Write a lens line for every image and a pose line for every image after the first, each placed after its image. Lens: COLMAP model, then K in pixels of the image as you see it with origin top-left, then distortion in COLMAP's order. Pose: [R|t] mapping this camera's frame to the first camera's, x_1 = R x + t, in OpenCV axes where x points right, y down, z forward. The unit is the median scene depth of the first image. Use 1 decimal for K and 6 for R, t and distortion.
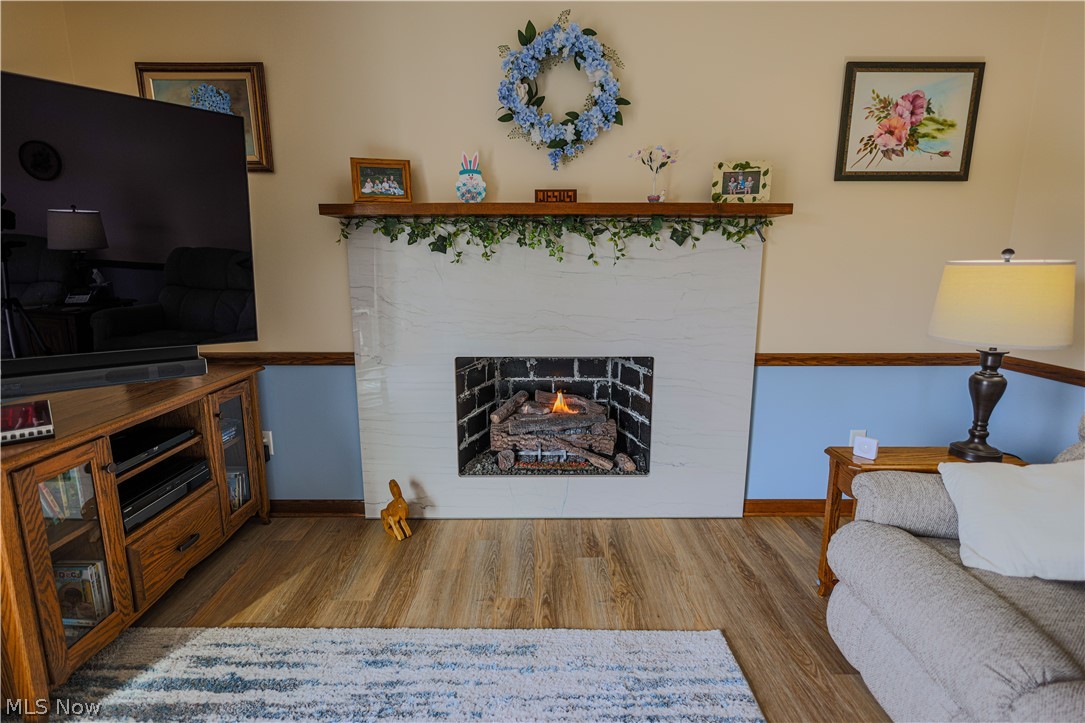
lens RADIAL K [[530.2, 0, 544.5], [0, 530.2, 362.3], [0, 0, 1]] dist [-0.001437, 0.000596]
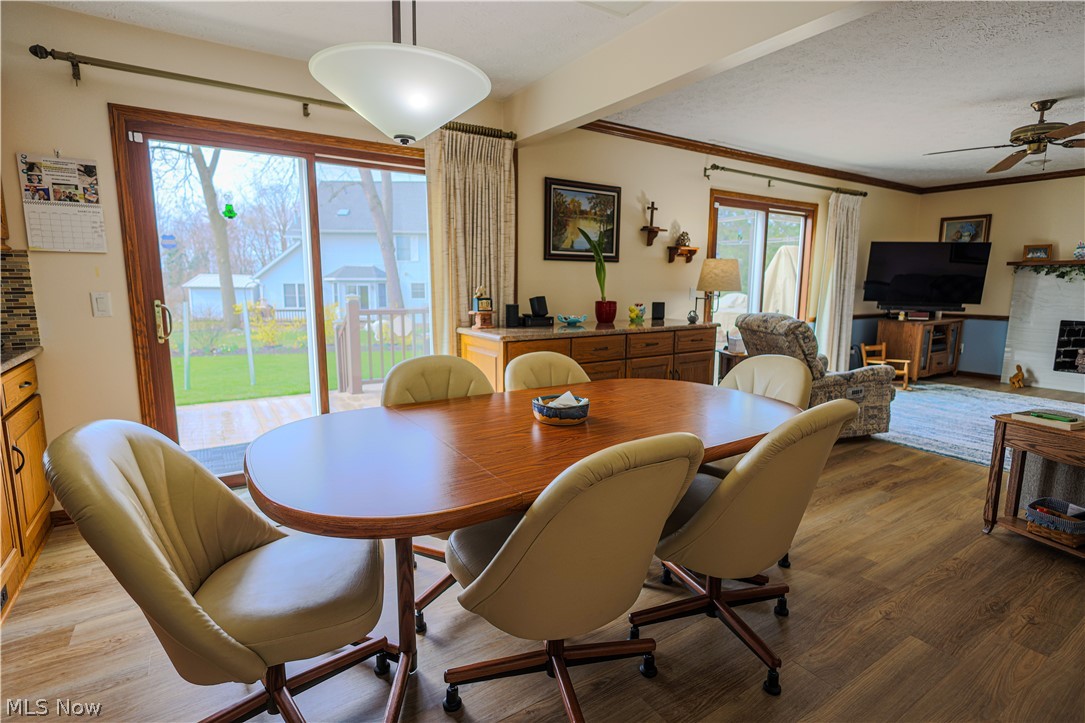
lens RADIAL K [[530.2, 0, 544.1], [0, 530.2, 363.9], [0, 0, 1]] dist [-0.001437, 0.000596]
pose [[0.546600, 0.130570, -0.827152, 0.605088], [-0.158680, 0.986023, 0.050789, 0.463499], [0.822222, 0.103492, 0.559679, -2.426145]]
